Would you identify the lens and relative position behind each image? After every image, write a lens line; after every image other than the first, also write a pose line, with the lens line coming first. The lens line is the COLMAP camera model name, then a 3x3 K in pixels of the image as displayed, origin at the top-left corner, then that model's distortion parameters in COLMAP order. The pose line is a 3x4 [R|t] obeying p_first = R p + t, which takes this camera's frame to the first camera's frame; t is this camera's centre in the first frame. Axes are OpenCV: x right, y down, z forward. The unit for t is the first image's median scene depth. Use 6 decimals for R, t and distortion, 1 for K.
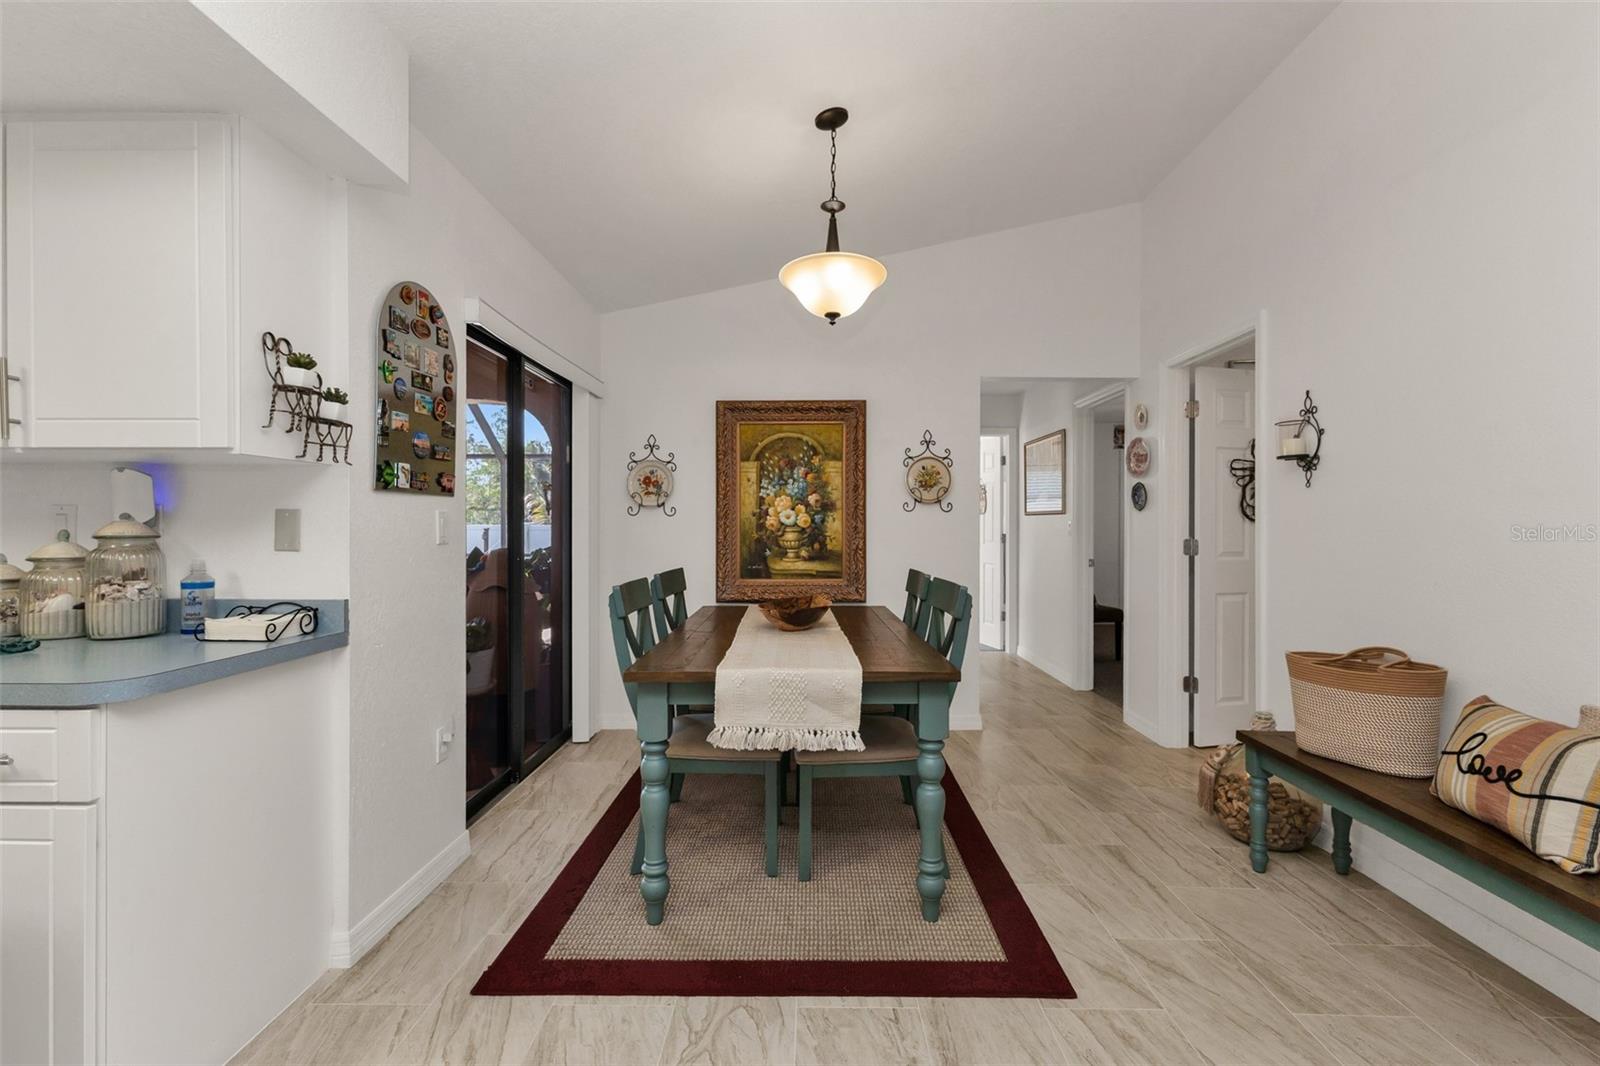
lens RADIAL K [[702.8, 0, 811.7], [0, 702.8, 528.8], [0, 0, 1]] dist [0.002459, 0.000320]
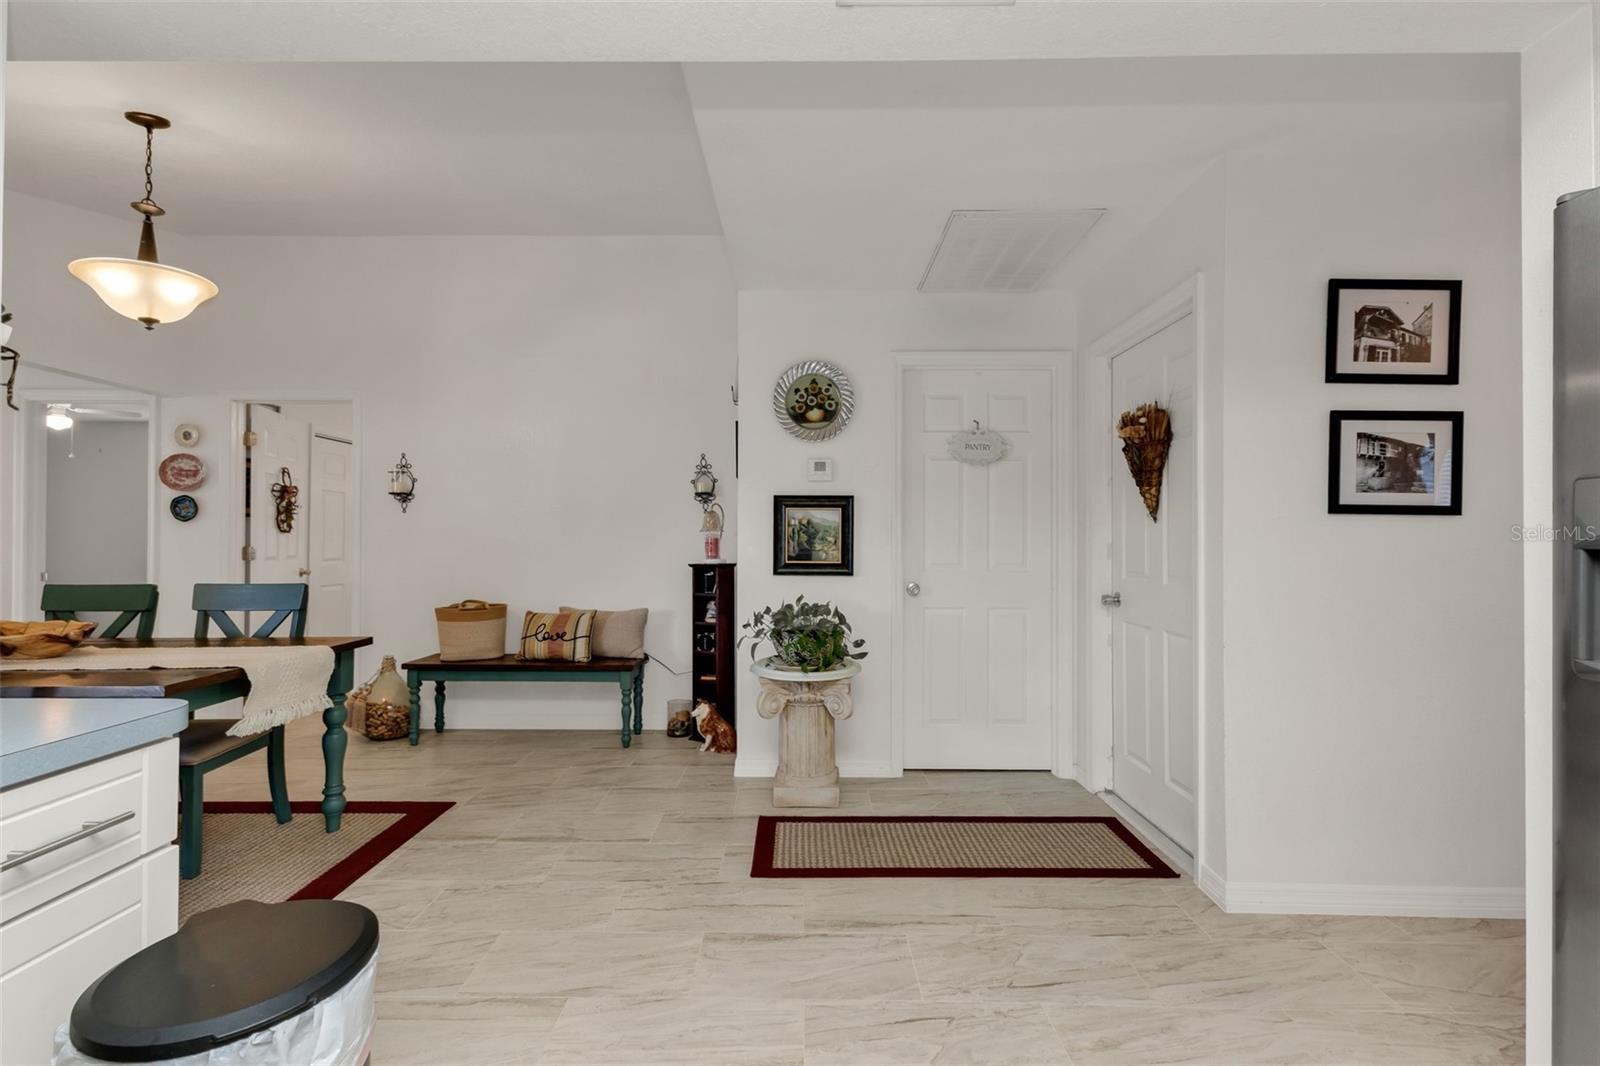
lens RADIAL K [[687.7, 0, 800.4], [0, 687.7, 532.4], [0, 0, 1]] dist [0.008743, -0.002703]
pose [[-0.010648, 0.007583, 0.999915, -1.022474], [0.000272, 0.999971, -0.007581, -0.000840], [-0.999943, 0.000192, -0.010650, 0.112393]]
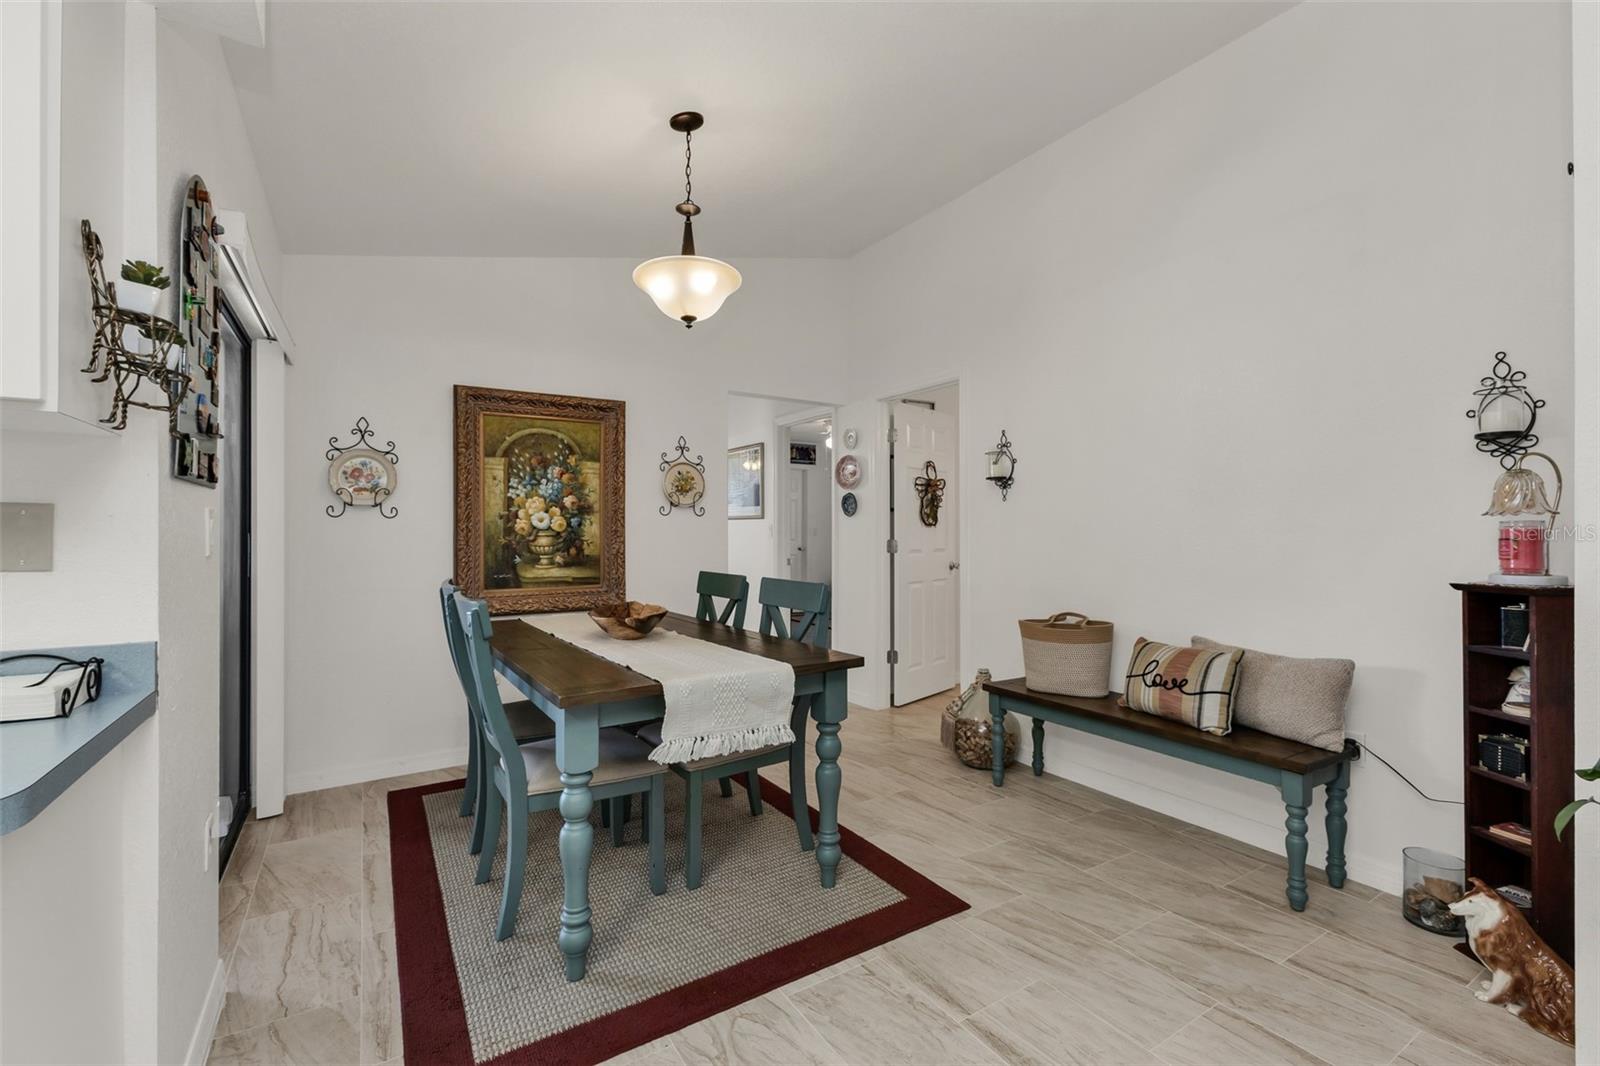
lens RADIAL K [[687.7, 0, 806.4], [0, 687.7, 530.6], [0, 0, 1]] dist [0.008743, -0.002703]
pose [[0.838522, -0.002728, 0.544861, -0.395792], [0.004297, 0.999989, -0.001607, -0.000289], [-0.544851, 0.003689, 0.838525, 0.097807]]
